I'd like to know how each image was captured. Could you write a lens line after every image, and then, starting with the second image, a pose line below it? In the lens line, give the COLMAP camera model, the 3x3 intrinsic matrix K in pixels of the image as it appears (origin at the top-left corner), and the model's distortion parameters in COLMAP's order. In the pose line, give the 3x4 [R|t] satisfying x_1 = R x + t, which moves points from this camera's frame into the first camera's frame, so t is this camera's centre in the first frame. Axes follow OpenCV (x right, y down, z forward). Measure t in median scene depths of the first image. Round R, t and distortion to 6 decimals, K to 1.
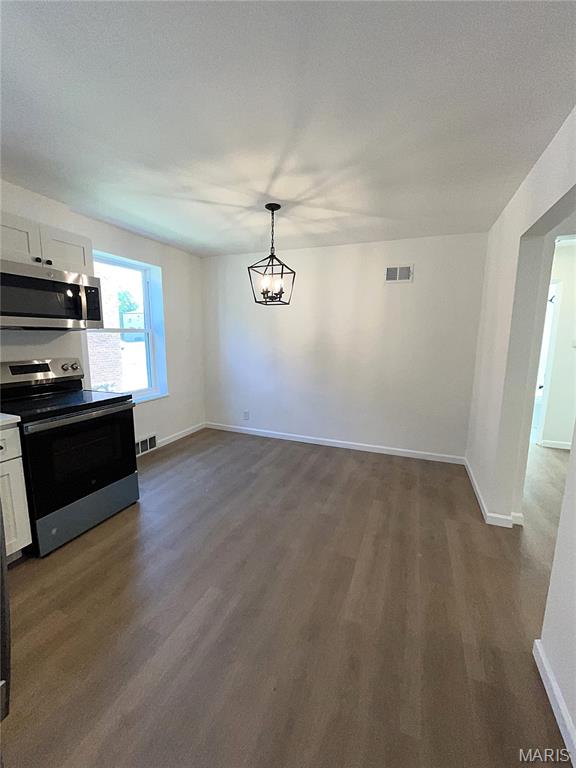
lens RADIAL K [[313.3, 0, 289.9], [0, 313.3, 383.4], [0, 0, 1]] dist [-0.000965, -0.000262]
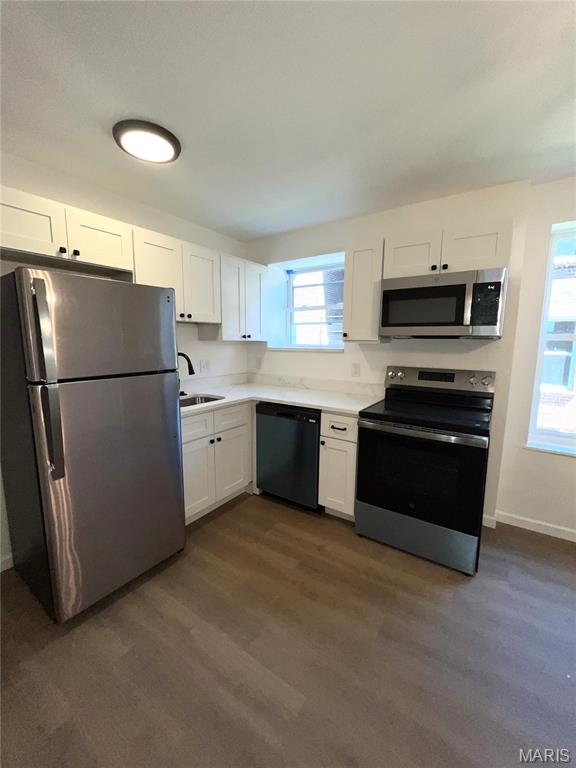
lens RADIAL K [[313.3, 0, 289.9], [0, 313.3, 383.4], [0, 0, 1]] dist [-0.000965, -0.000262]
pose [[-0.218514, 0.123060, -0.968043, 0.282885], [-0.155626, 0.974925, 0.159064, -0.119486], [0.963344, 0.185411, -0.193884, 0.784291]]
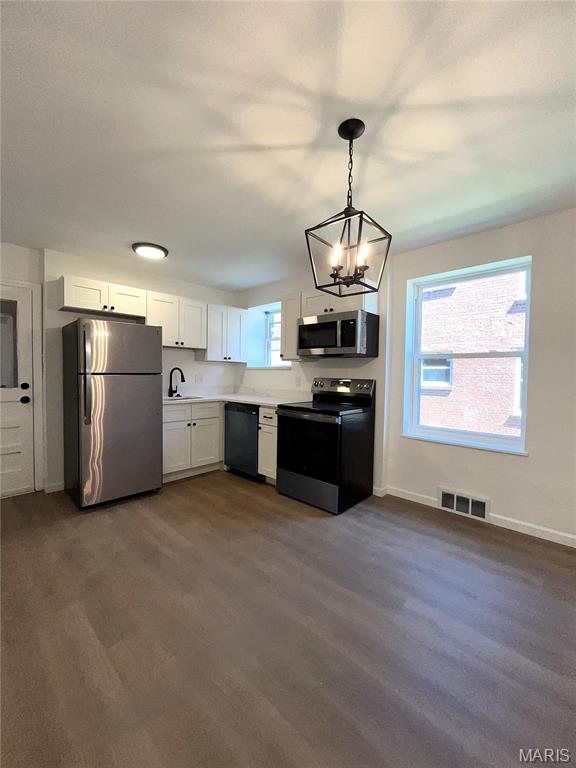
lens RADIAL K [[313.3, 0, 289.9], [0, 313.3, 383.4], [0, 0, 1]] dist [-0.000965, -0.000262]
pose [[-0.369873, 0.016355, -0.928939, 0.636104], [-0.158585, 0.984061, 0.080468, -0.137152], [0.915448, 0.177079, -0.361384, 1.382904]]
